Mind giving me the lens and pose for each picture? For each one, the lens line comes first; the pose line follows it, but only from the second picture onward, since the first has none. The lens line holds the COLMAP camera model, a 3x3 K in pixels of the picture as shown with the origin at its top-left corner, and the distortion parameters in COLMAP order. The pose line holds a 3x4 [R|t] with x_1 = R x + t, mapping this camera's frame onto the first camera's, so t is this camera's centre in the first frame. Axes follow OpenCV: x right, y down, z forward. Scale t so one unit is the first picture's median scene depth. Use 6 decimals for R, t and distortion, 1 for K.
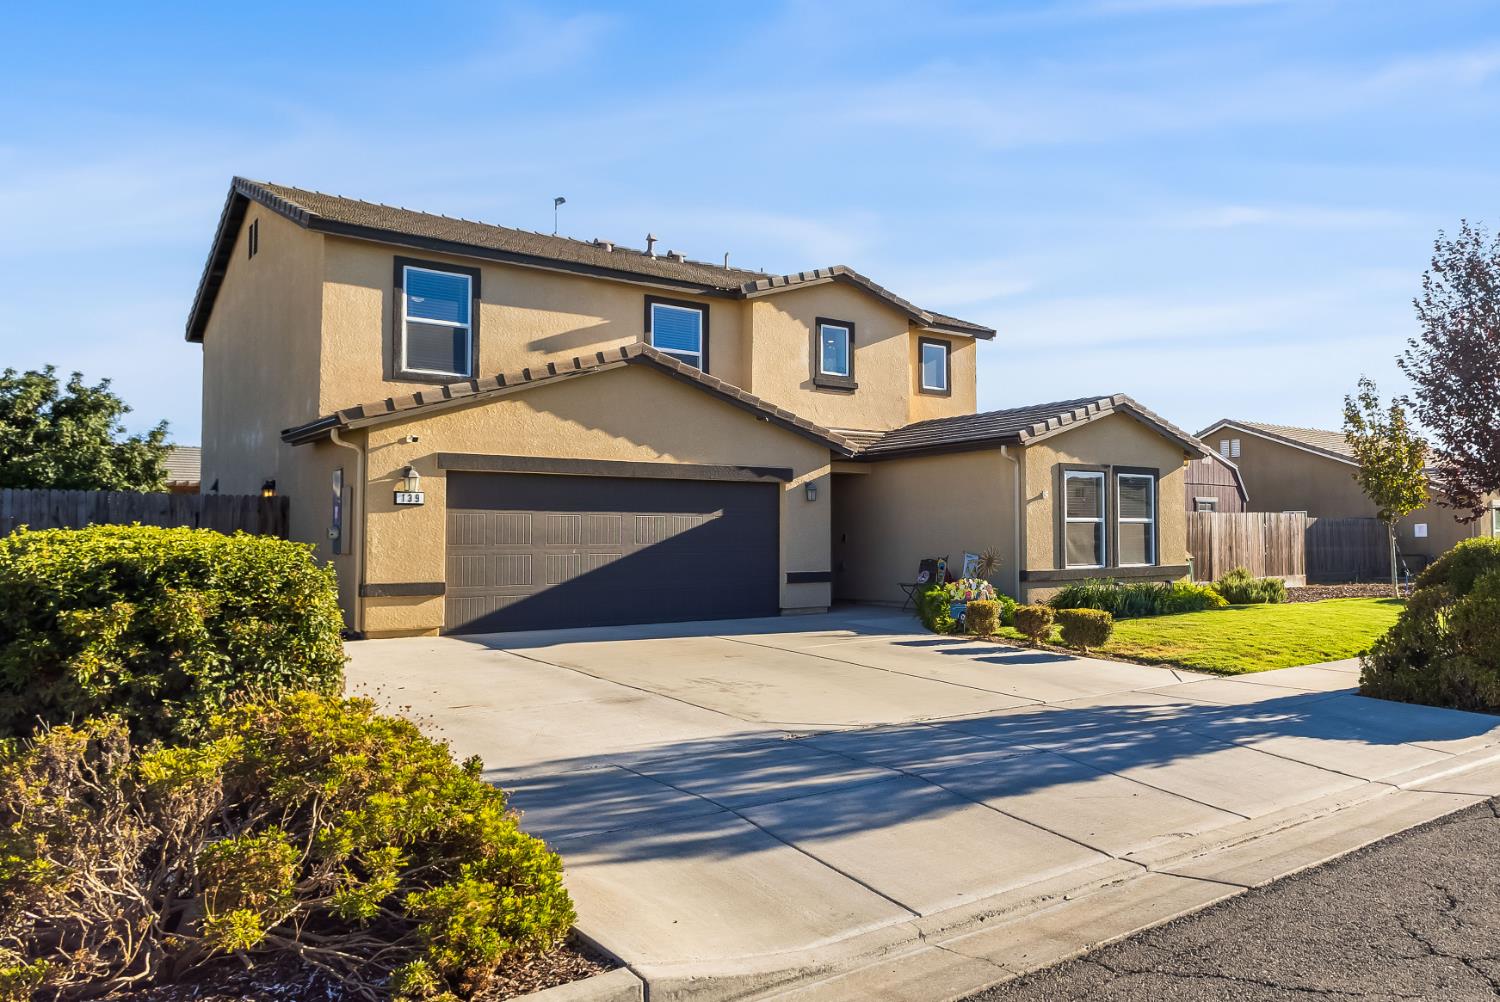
lens RADIAL K [[730.7, 0, 749.8], [0, 730.7, 496.4], [0, 0, 1]] dist [0.002068, -0.000259]
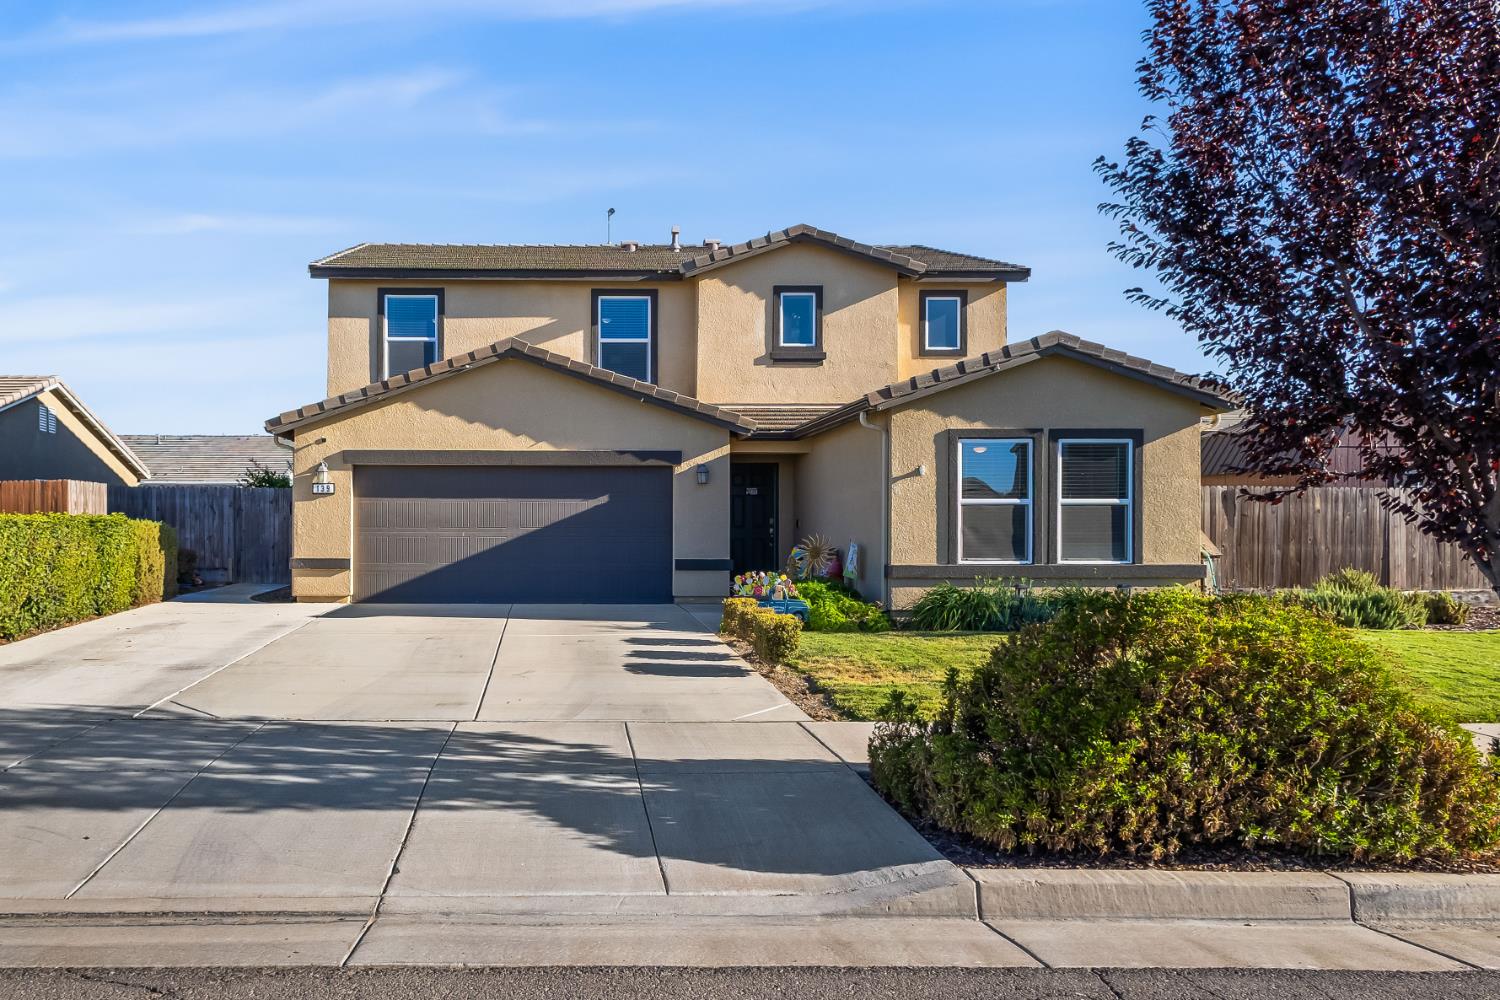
lens RADIAL K [[687.9, 0, 750.0], [0, 687.9, 512.3], [0, 0, 1]] dist [-0.003675, 0.000143]
pose [[0.895229, -0.002207, -0.445602, 0.535238], [0.020283, 0.999153, 0.035800, 0.011757], [0.445145, -0.041088, 0.894515, 0.230683]]
